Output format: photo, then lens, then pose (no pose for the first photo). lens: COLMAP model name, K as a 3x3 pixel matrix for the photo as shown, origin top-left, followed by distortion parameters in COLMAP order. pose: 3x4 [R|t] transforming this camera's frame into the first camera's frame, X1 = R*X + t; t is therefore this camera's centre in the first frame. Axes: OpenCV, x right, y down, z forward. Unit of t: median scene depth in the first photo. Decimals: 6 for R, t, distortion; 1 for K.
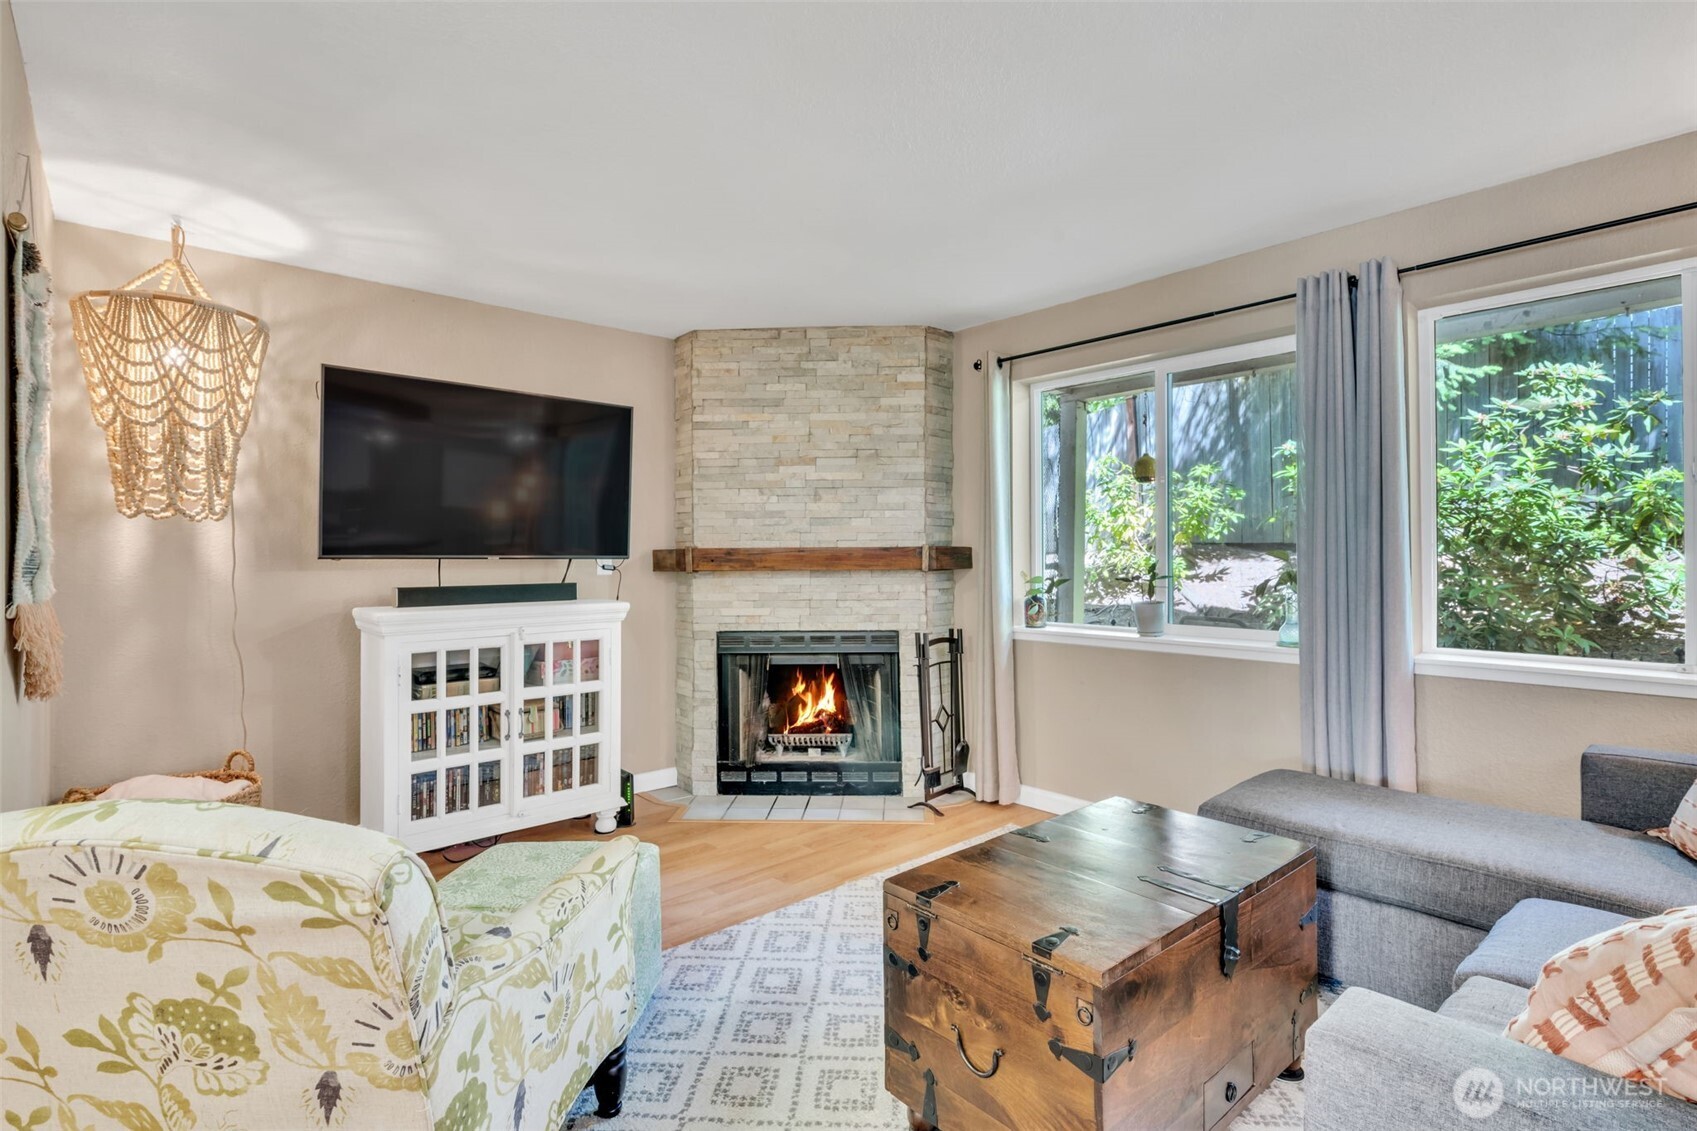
lens RADIAL K [[801.4, 0, 848.7], [0, 801.4, 546.6], [0, 0, 1]] dist [0.001556, 0.000261]
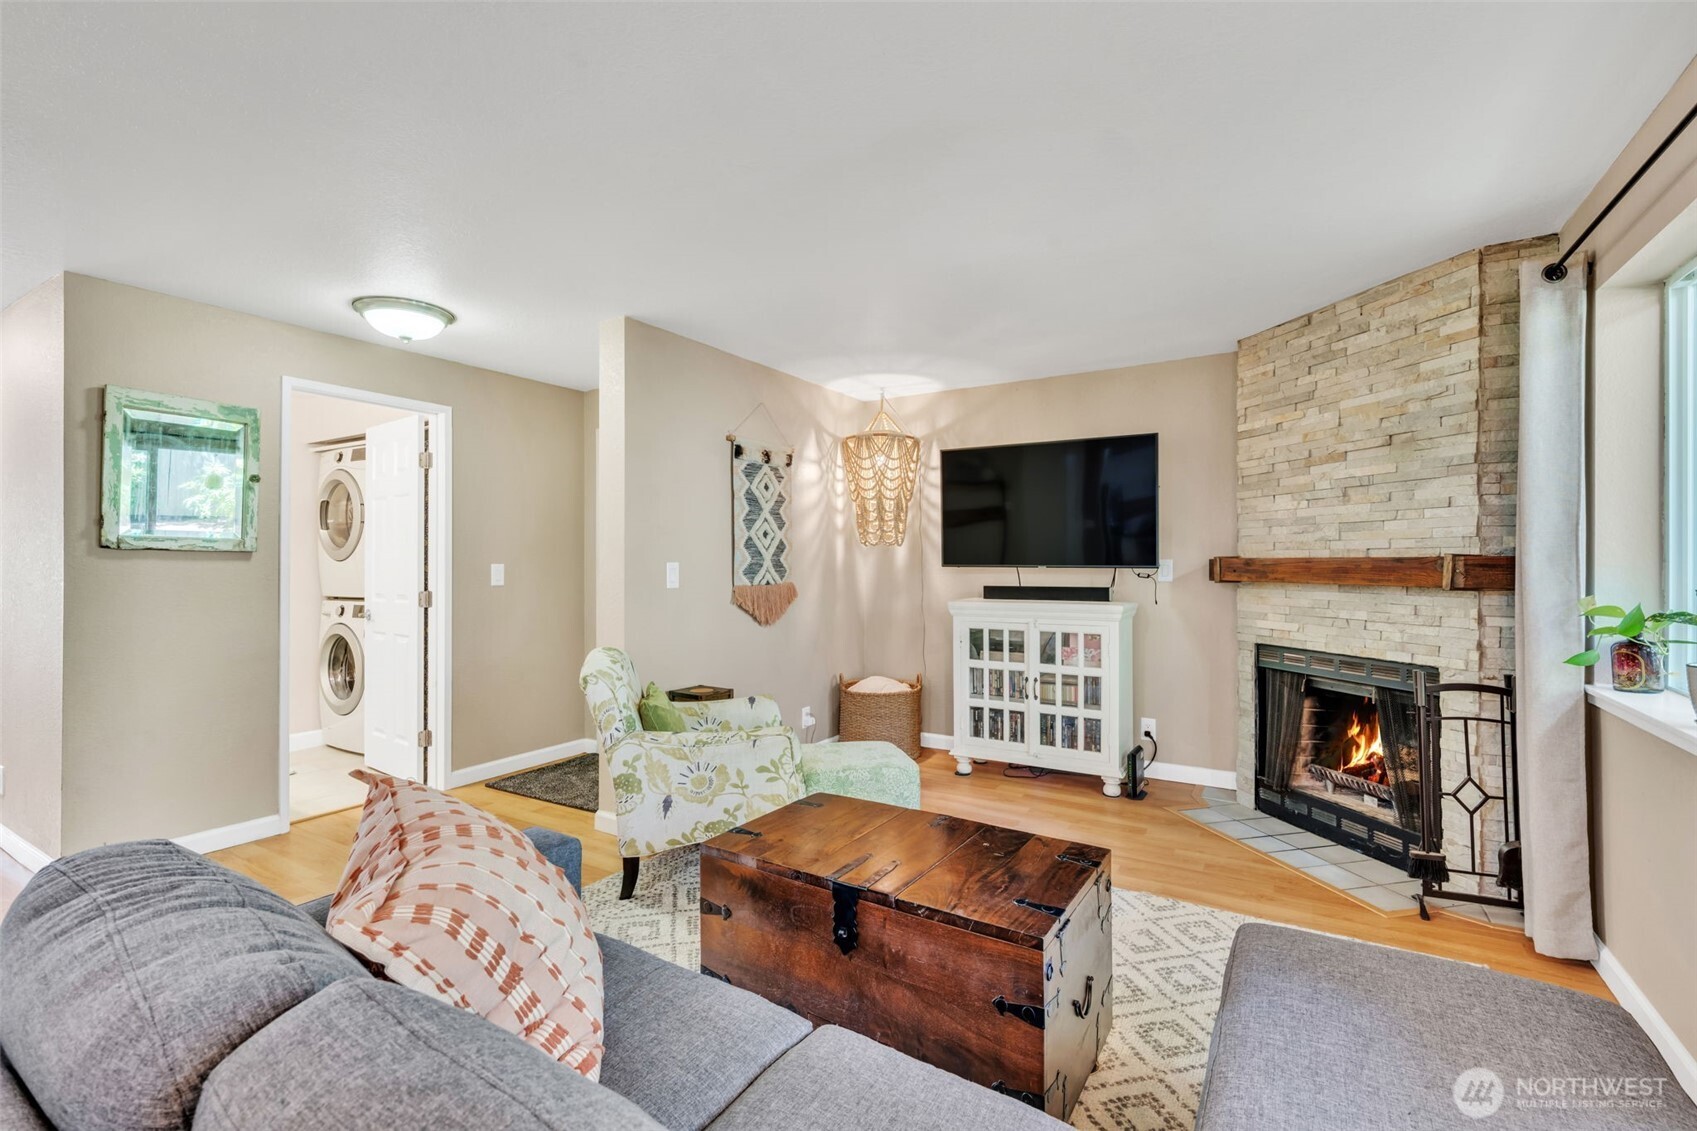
lens RADIAL K [[750.4, 0, 844.8], [0, 750.4, 547.9], [0, 0, 1]] dist [-0.000957, -0.000447]
pose [[0.278264, -0.012503, -0.960423, 0.582045], [0.017020, 0.999822, -0.008084, -0.011578], [0.960354, -0.014097, 0.278427, 0.266899]]
